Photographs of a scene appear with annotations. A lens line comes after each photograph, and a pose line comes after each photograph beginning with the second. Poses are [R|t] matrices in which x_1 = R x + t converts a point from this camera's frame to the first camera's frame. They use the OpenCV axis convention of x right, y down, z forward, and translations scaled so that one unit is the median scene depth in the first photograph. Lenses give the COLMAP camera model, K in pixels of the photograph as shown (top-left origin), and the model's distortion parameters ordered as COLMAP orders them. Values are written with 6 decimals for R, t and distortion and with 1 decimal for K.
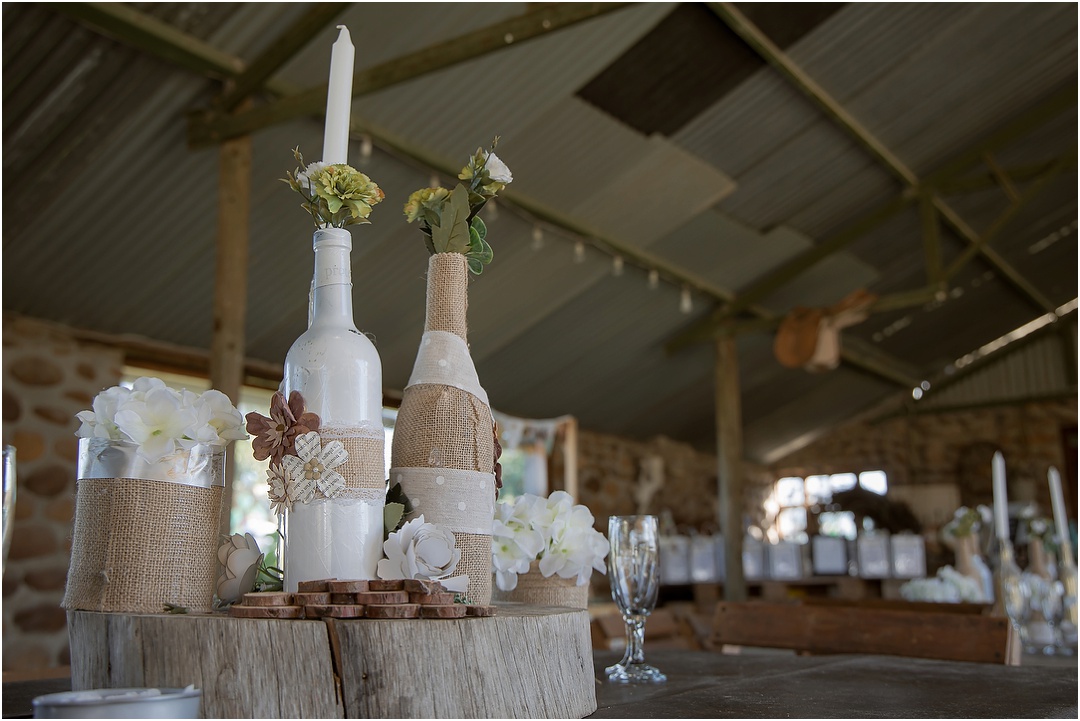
lens RADIAL K [[1157.2, 0, 540.0], [0, 1157.2, 360.5], [0, 0, 1]] dist [0.183086, 0.008849]
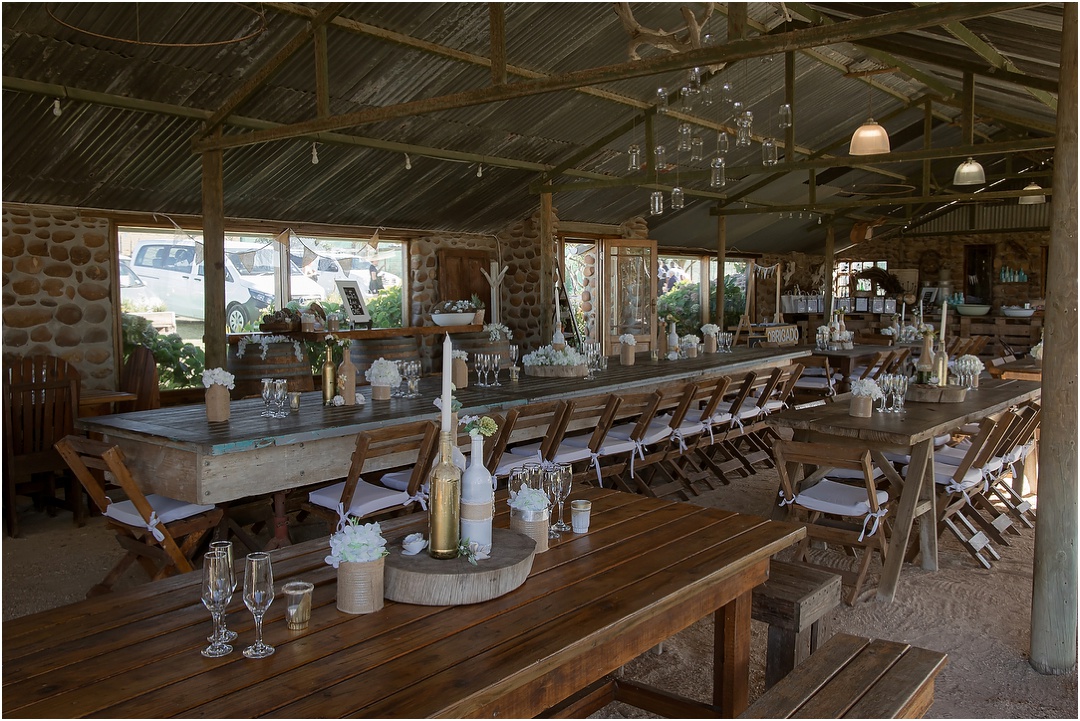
lens RADIAL K [[918.1, 0, 540.0], [0, 918.1, 360.5], [0, 0, 1]] dist [0.002190, 0.000476]
pose [[0.996778, 0.025831, -0.075941, -0.234278], [-0.004309, 0.962605, 0.270873, -0.199429], [0.080098, -0.269673, 0.959615, -0.798983]]
